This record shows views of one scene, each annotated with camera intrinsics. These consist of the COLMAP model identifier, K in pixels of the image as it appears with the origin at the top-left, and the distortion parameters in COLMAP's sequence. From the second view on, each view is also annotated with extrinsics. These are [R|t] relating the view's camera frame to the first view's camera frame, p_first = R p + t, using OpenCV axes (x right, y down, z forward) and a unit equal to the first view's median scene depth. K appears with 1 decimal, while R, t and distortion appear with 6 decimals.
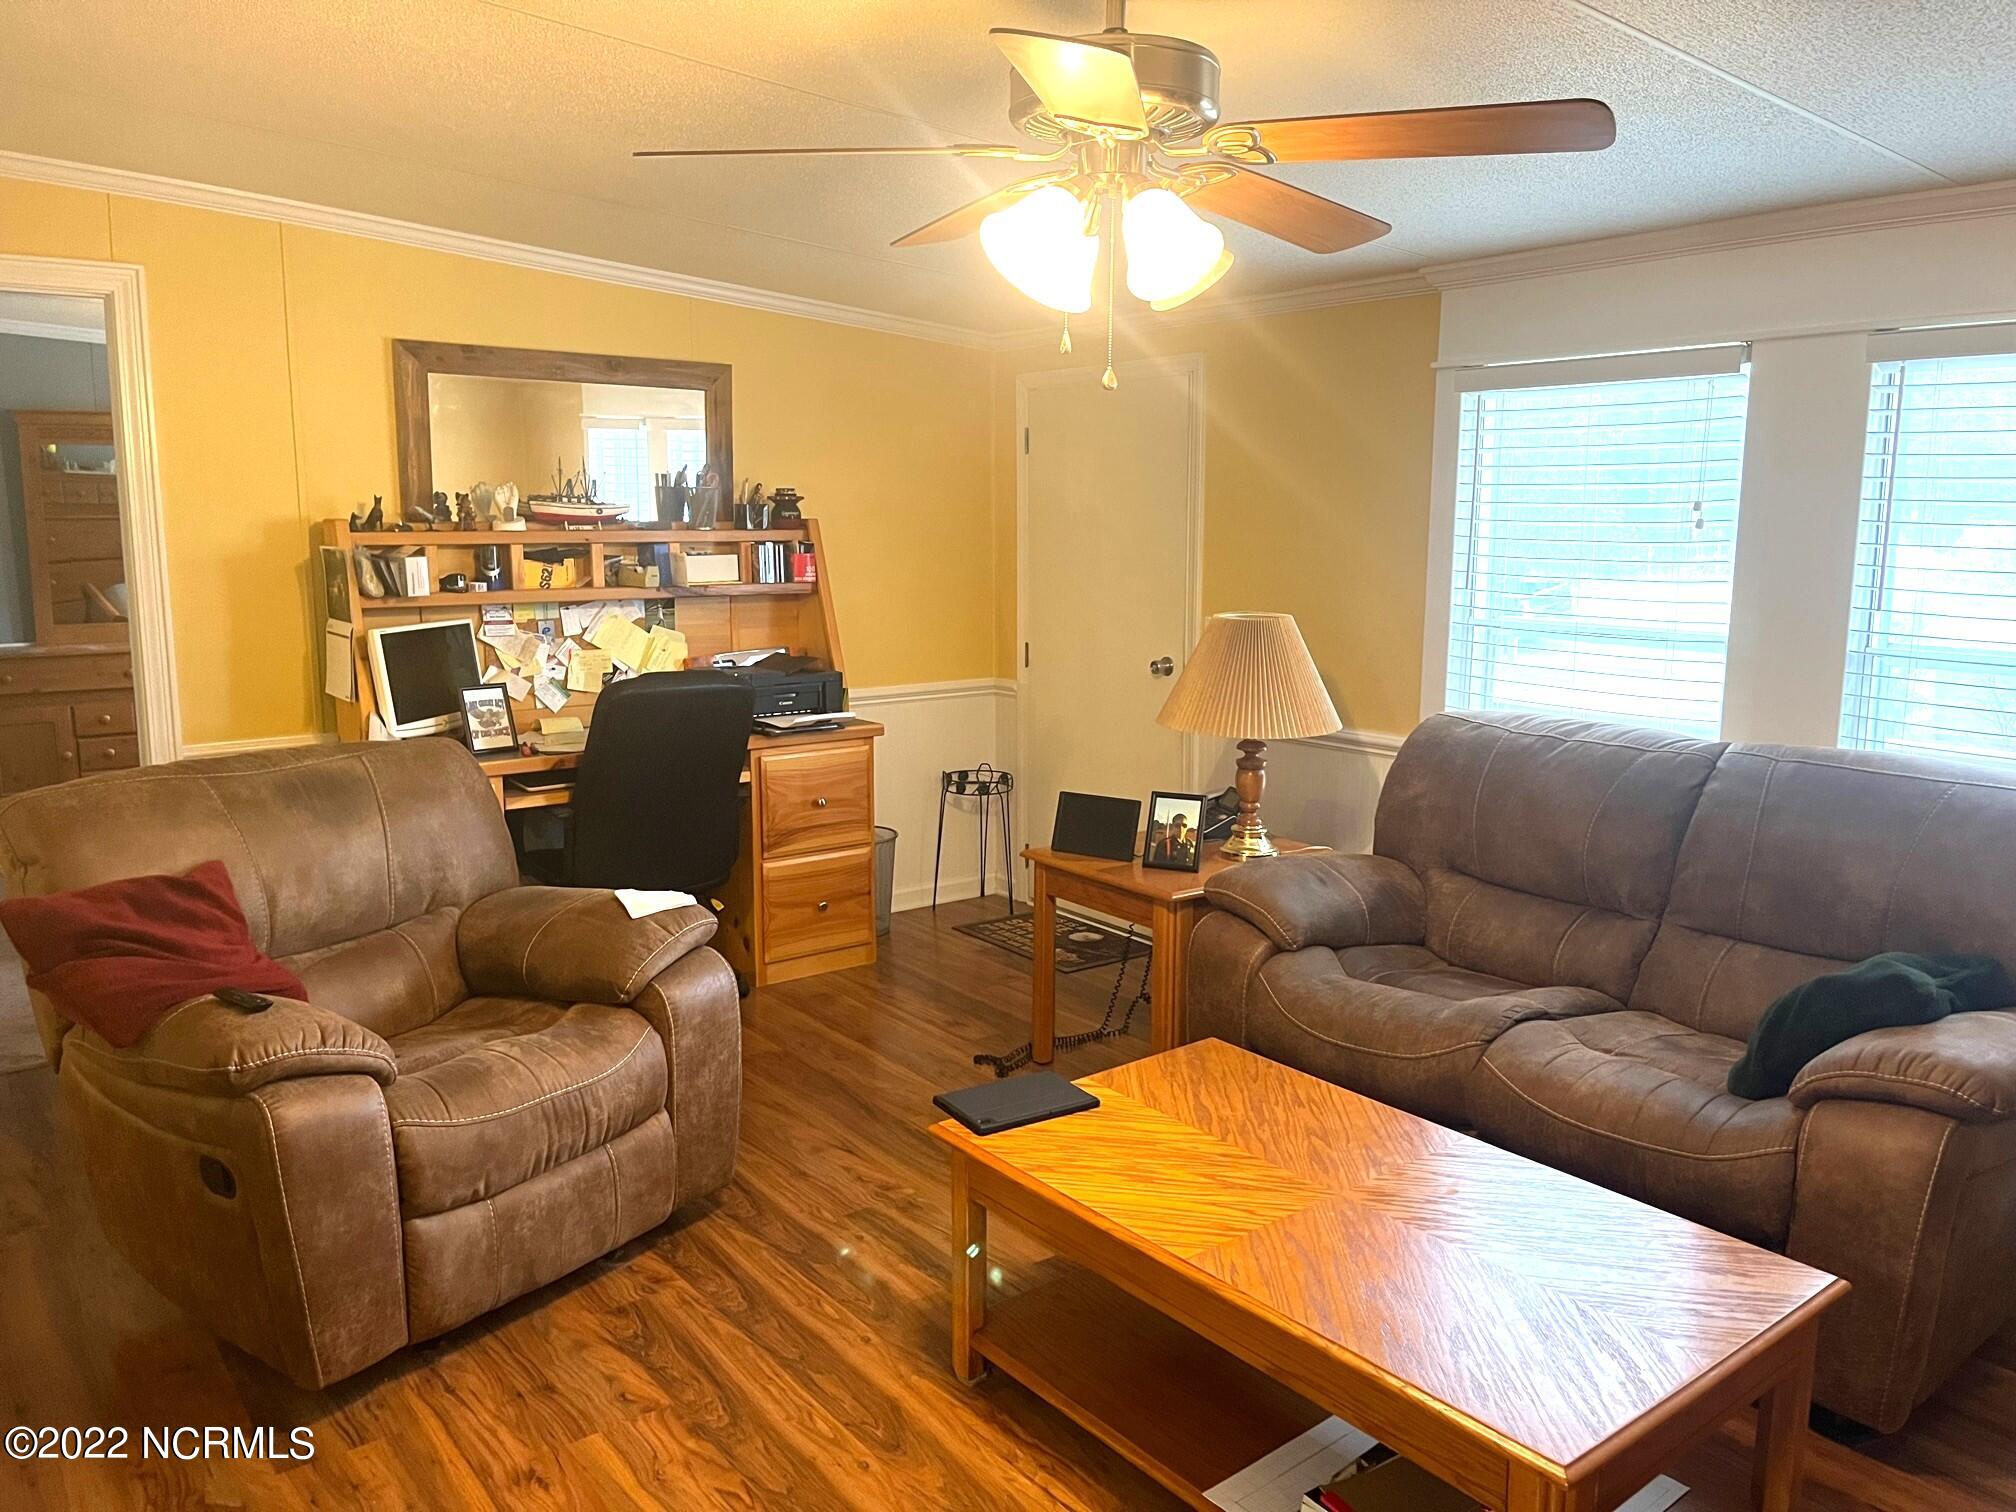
lens RADIAL K [[1540.2, 0, 1007.2], [0, 1540.2, 754.6], [0, 0, 1]] dist [0.069385, -0.091484]
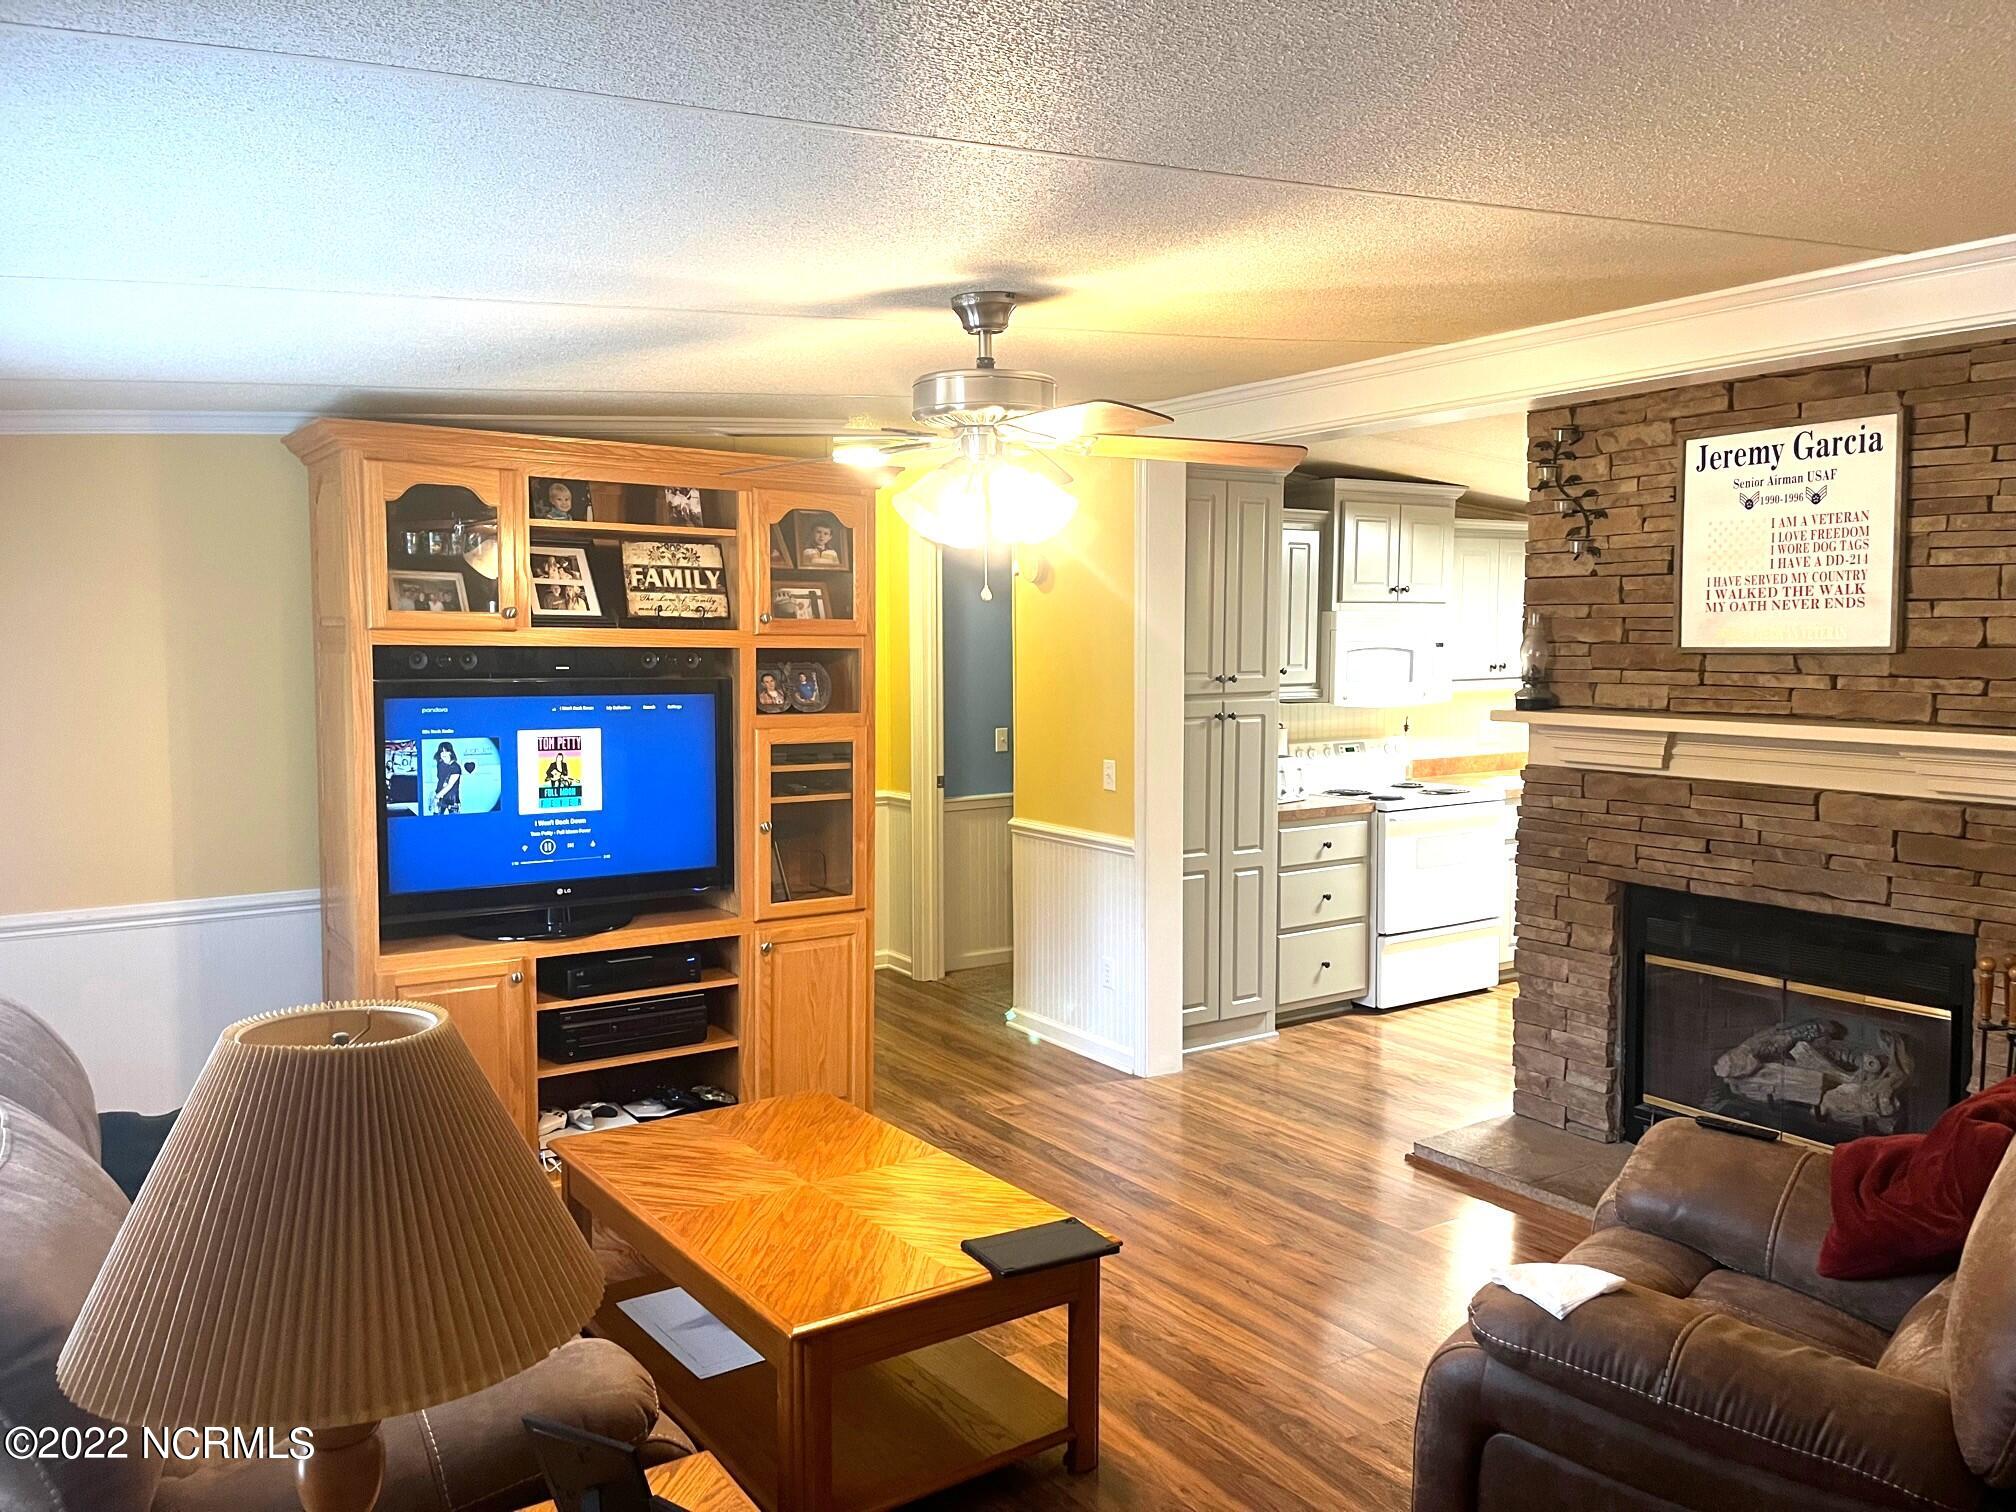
lens RADIAL K [[1540.2, 0, 1007.2], [0, 1540.2, 758.1], [0, 0, 1]] dist [0.069385, -0.091484]
pose [[-0.998064, -0.016425, 0.059988, -0.029212], [-0.002778, 0.975310, 0.220822, -0.340814], [-0.062134, 0.220227, -0.973468, 2.010694]]
